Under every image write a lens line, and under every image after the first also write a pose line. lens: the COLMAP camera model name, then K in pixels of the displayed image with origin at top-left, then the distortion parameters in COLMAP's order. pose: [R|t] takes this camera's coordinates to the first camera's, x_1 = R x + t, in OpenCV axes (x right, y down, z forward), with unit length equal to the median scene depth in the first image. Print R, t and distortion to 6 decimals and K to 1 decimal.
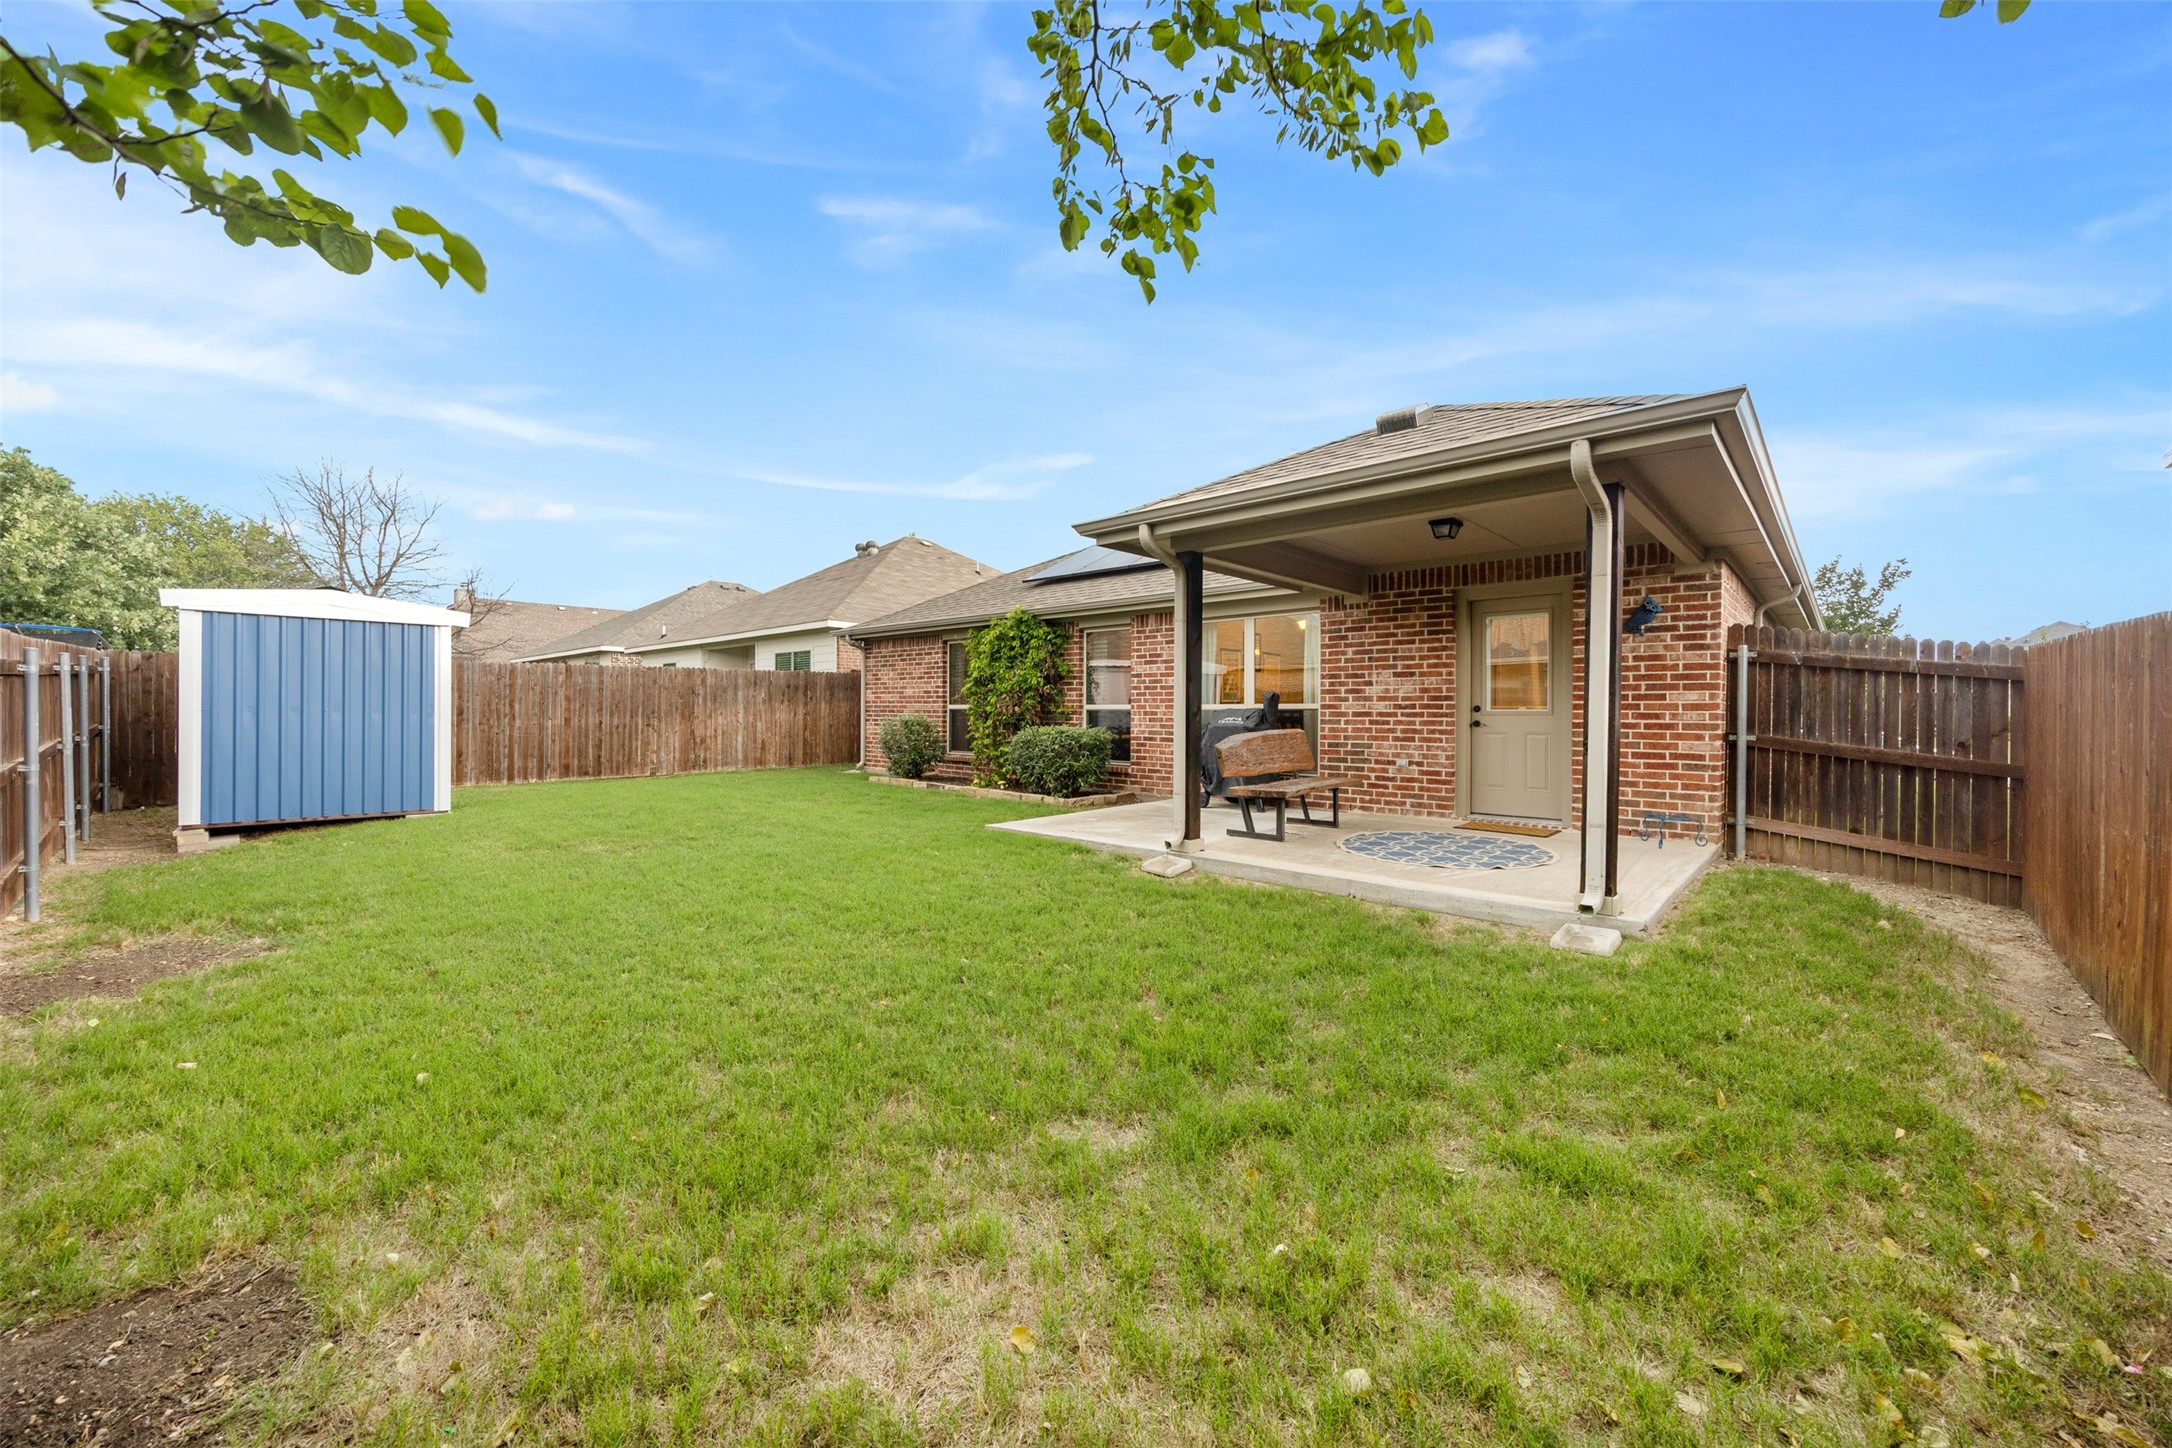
lens RADIAL K [[830.8, 0, 1080.2], [0, 830.8, 718.8], [0, 0, 1]] dist [-0.002858, 0.000296]
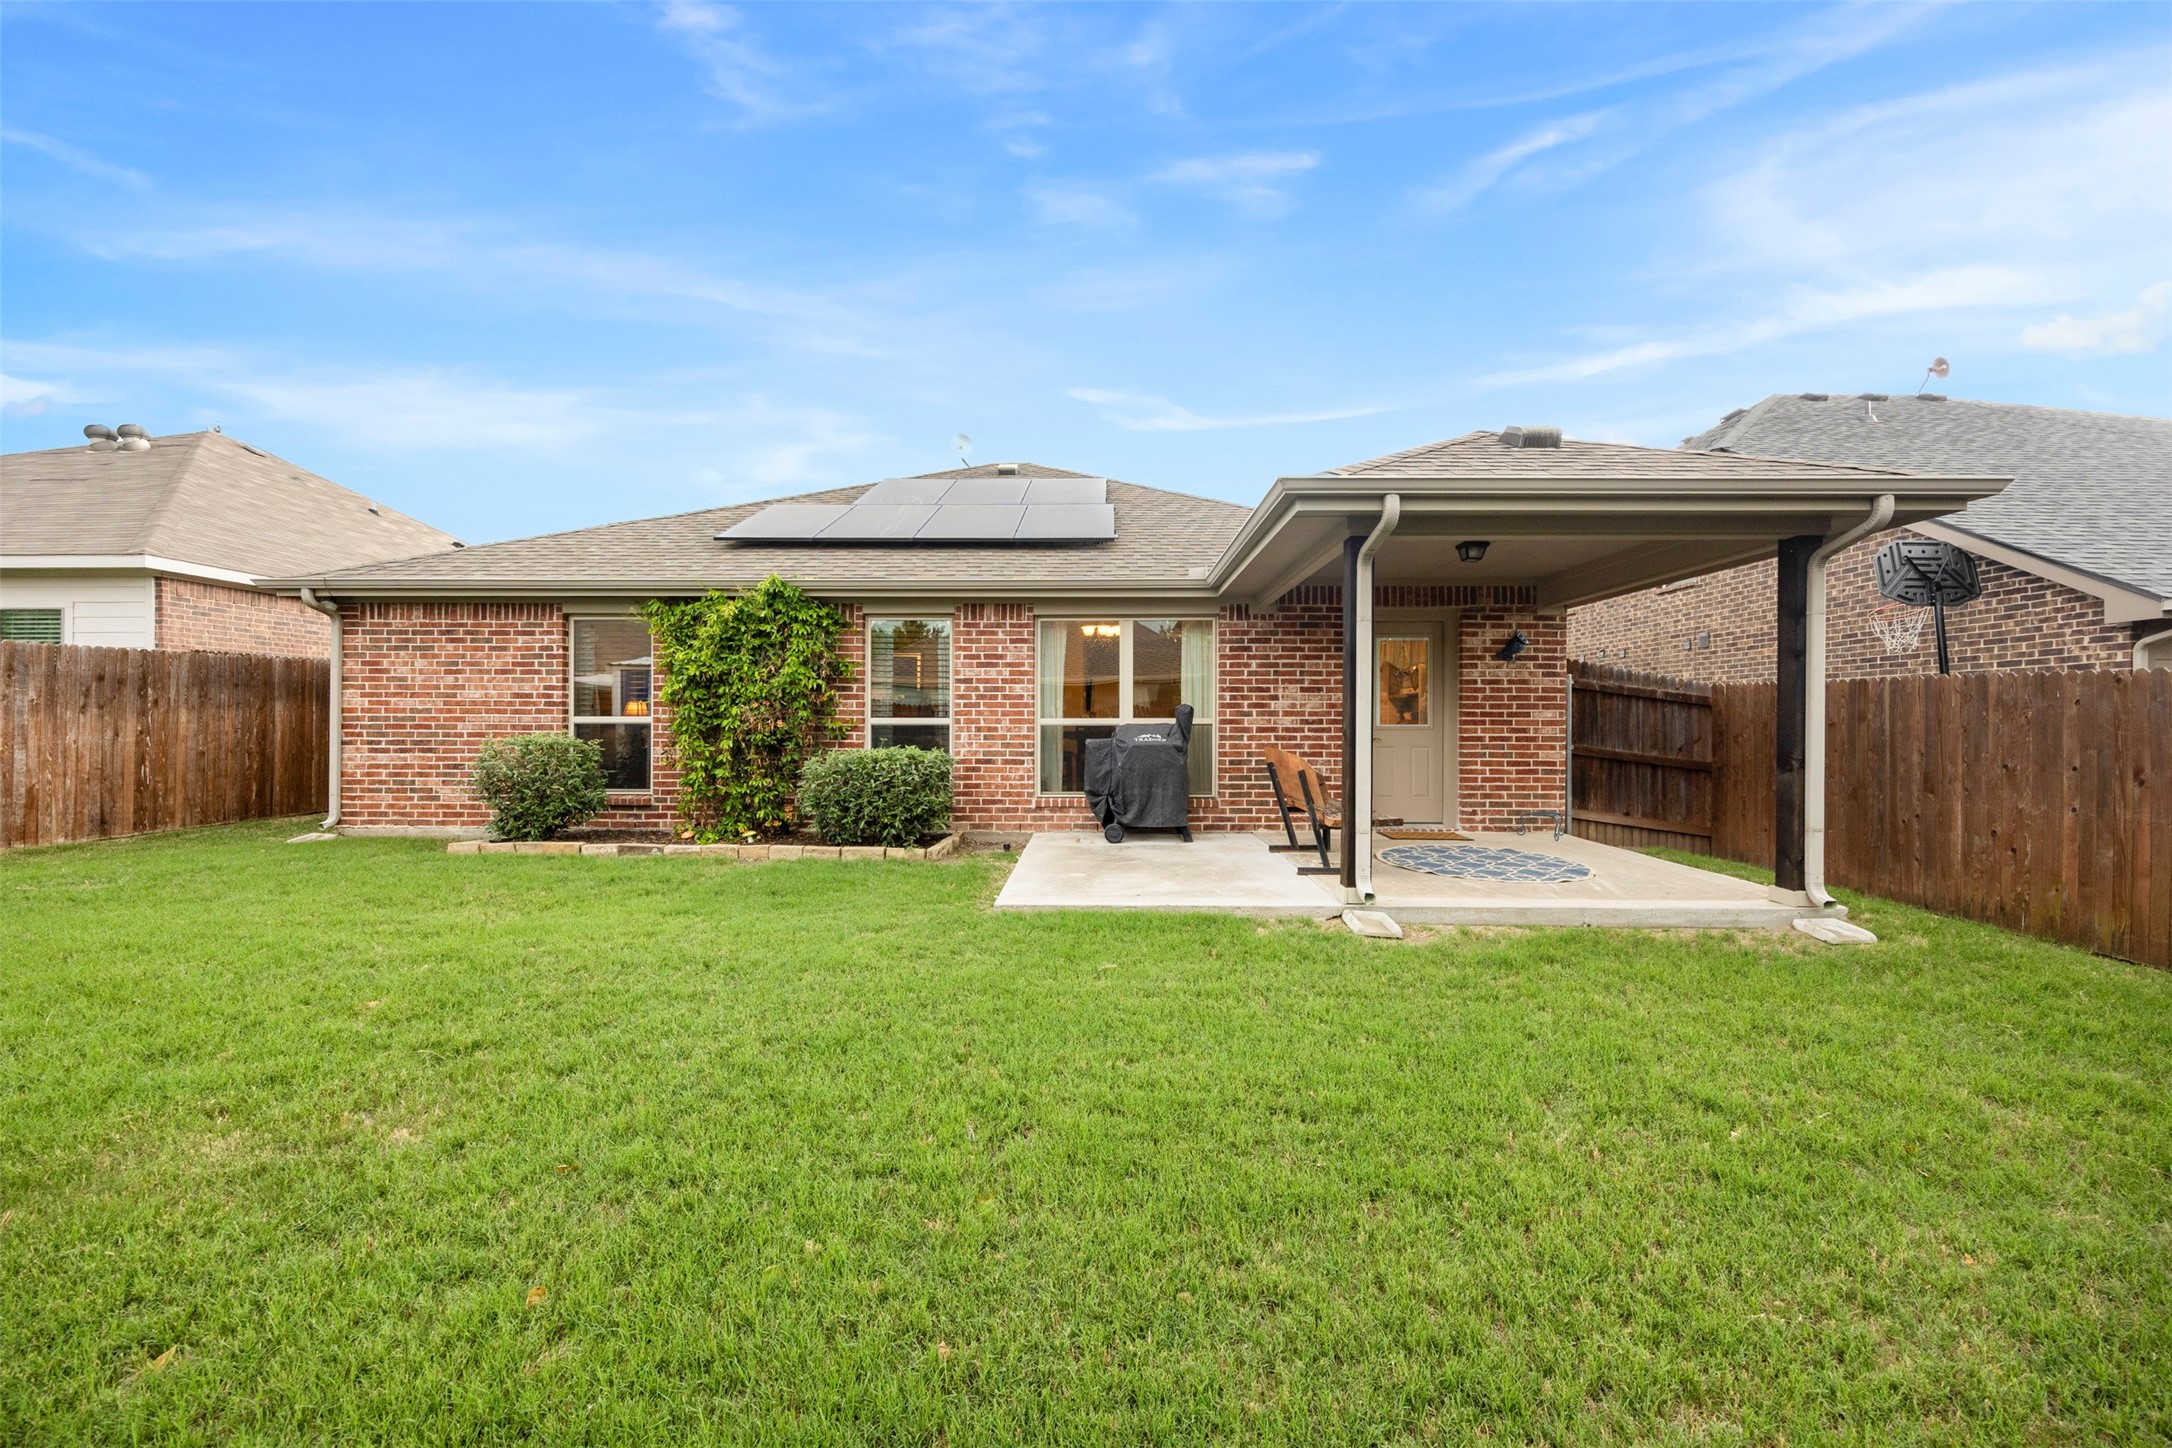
lens RADIAL K [[830.8, 0, 1089.3], [0, 830.8, 719.0], [0, 0, 1]] dist [-0.002858, 0.000296]
pose [[0.735869, 0.001105, 0.677123, -0.470372], [0.006654, 0.999939, -0.008862, -0.010672], [-0.677091, 0.011027, 0.735816, 0.436377]]
